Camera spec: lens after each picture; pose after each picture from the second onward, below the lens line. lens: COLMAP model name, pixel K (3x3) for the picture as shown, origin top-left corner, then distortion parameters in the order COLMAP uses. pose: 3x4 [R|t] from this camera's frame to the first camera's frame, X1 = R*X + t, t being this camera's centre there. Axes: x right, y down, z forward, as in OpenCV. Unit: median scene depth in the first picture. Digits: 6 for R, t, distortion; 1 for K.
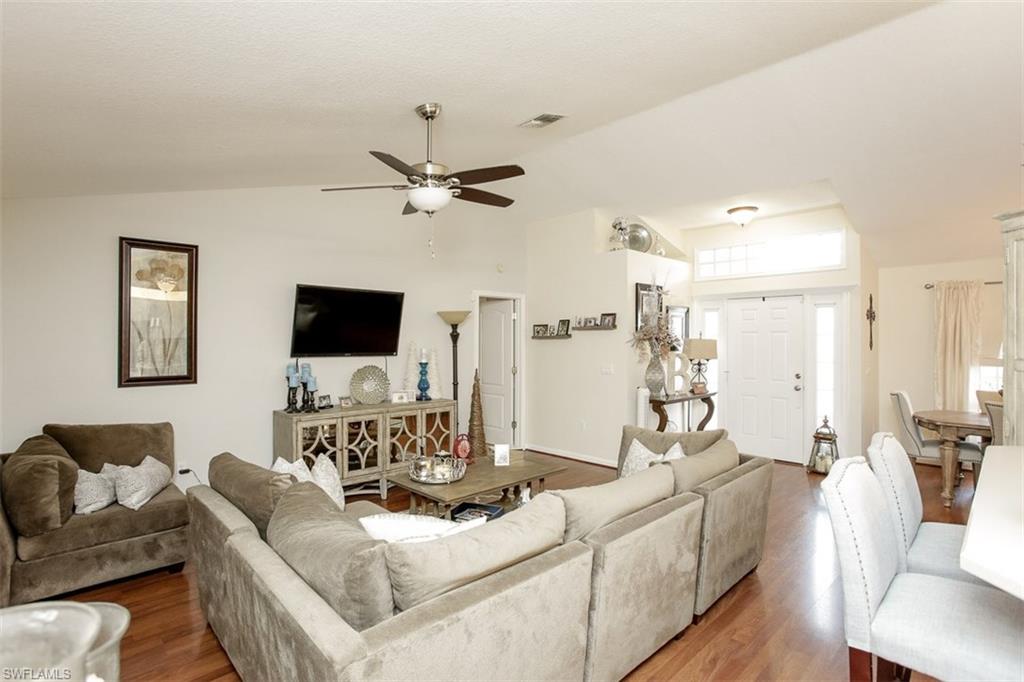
lens RADIAL K [[500.1, 0, 510.2], [0, 500.1, 337.8], [0, 0, 1]] dist [-0.073357, 0.042197]
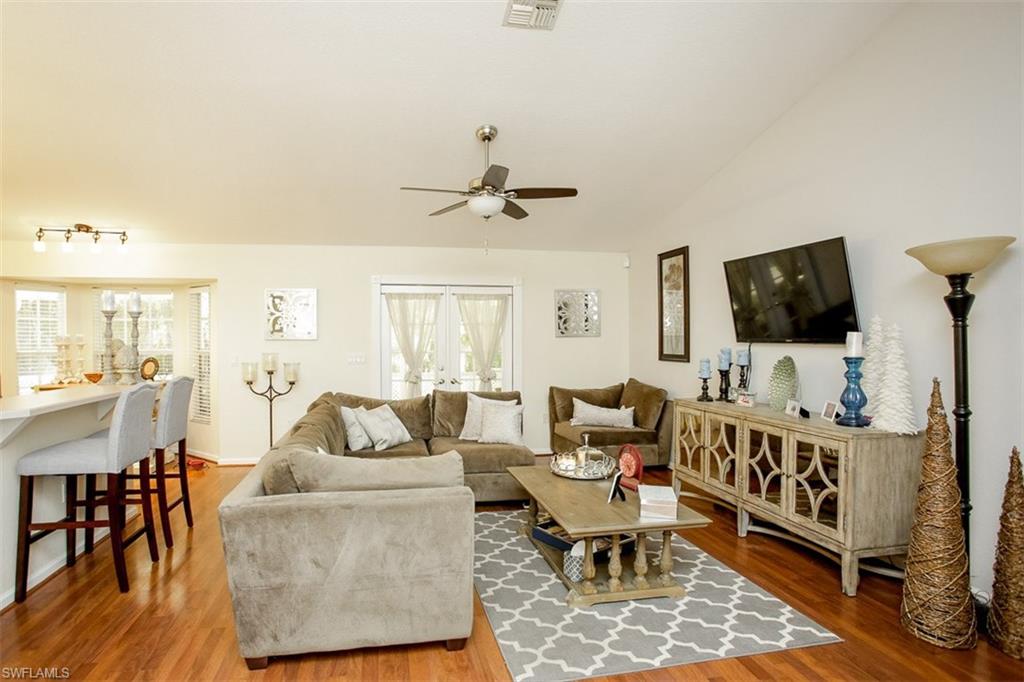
lens RADIAL K [[516.9, 0, 463.2], [0, 516.9, 346.7], [0, 0, 1]] dist [-0.065010, 0.029756]
pose [[-0.574594, 0.012814, -0.818338, 0.544791], [0.007868, 0.999918, 0.010134, 0.030406], [0.818401, -0.000616, -0.574648, 1.003018]]
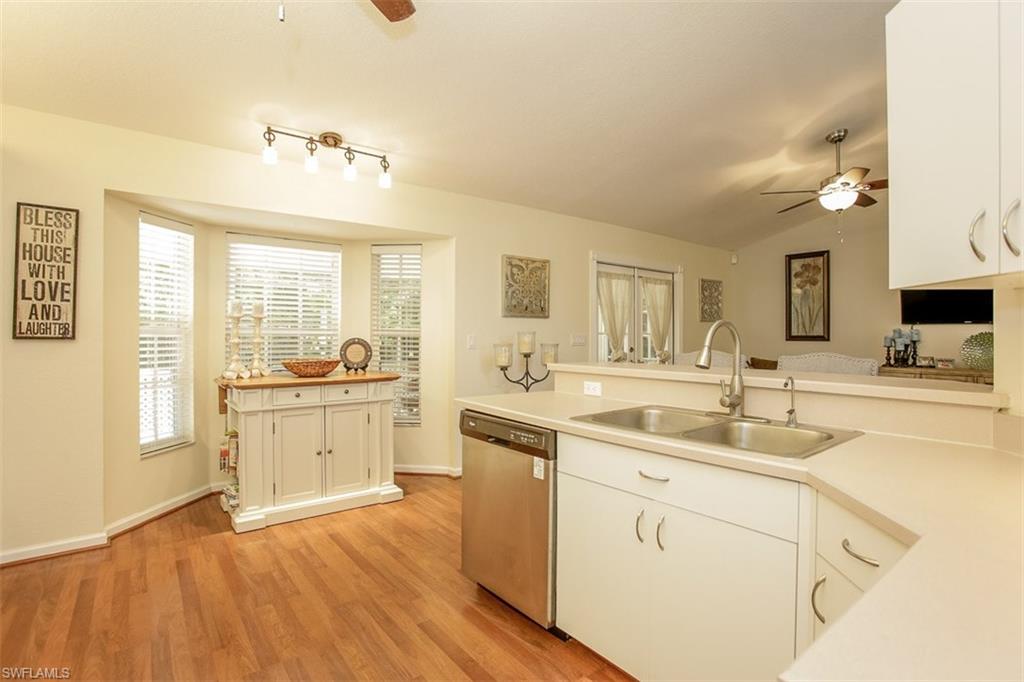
lens RADIAL K [[500.1, 0, 510.2], [0, 500.1, 337.8], [0, 0, 1]] dist [-0.073357, 0.042197]
pose [[-0.106321, 0.006504, -0.994311, 0.772552], [0.003426, 0.999975, 0.006175, 0.055805], [0.994326, -0.002750, -0.106341, 0.137911]]
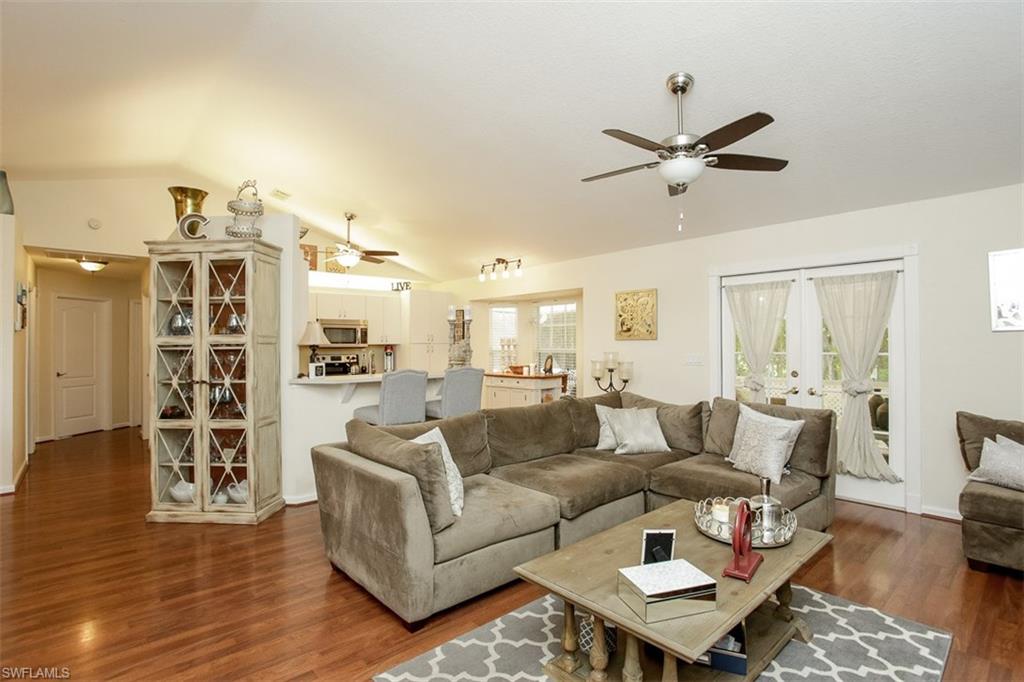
lens RADIAL K [[495.2, 0, 513.7], [0, 495.2, 348.6], [0, 0, 1]] dist [-0.075253, 0.040319]
pose [[-0.999349, 0.005416, 0.035666, 0.088657], [0.005486, 0.999983, 0.001857, 0.040014], [-0.035656, 0.002052, -0.999362, 1.177712]]
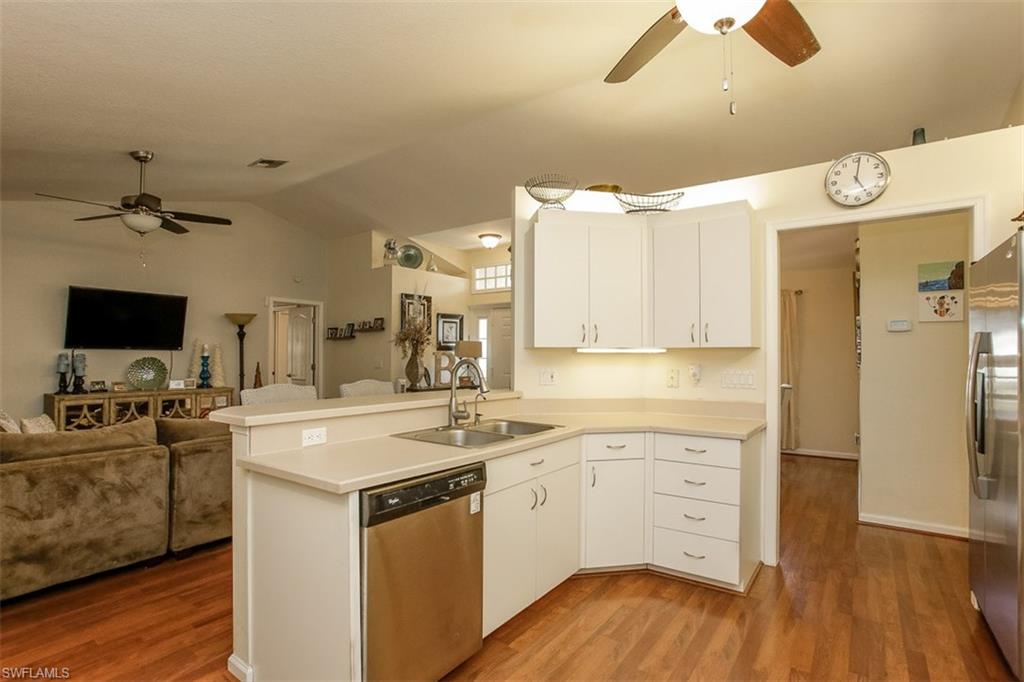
lens RADIAL K [[495.2, 0, 513.7], [0, 495.2, 348.6], [0, 0, 1]] dist [-0.075253, 0.040319]
pose [[0.985145, 0.007228, 0.171570, 0.362603], [-0.005799, 0.999944, -0.008826, 0.039162], [-0.171625, 0.007700, 0.985132, -0.263290]]
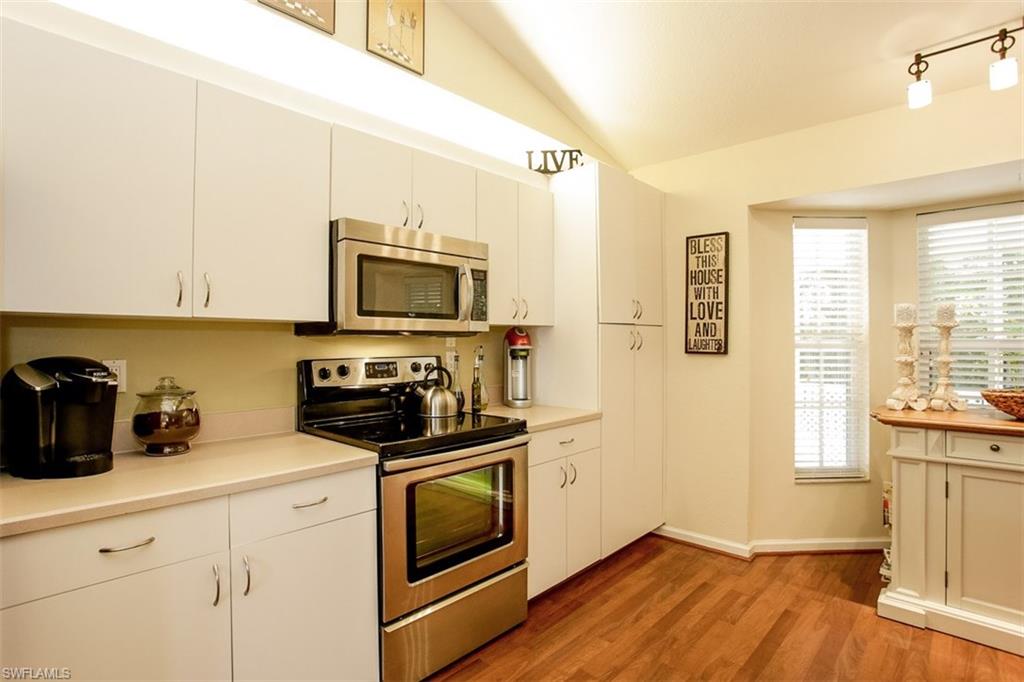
lens RADIAL K [[514.1, 0, 491.0], [0, 514.1, 339.6], [0, 0, 1]] dist [-0.076659, 0.030750]
pose [[-0.999558, 0.002617, -0.029626, 0.589982], [0.002866, 0.999961, -0.008352, 0.046327], [0.029603, -0.008434, -0.999526, 0.184915]]
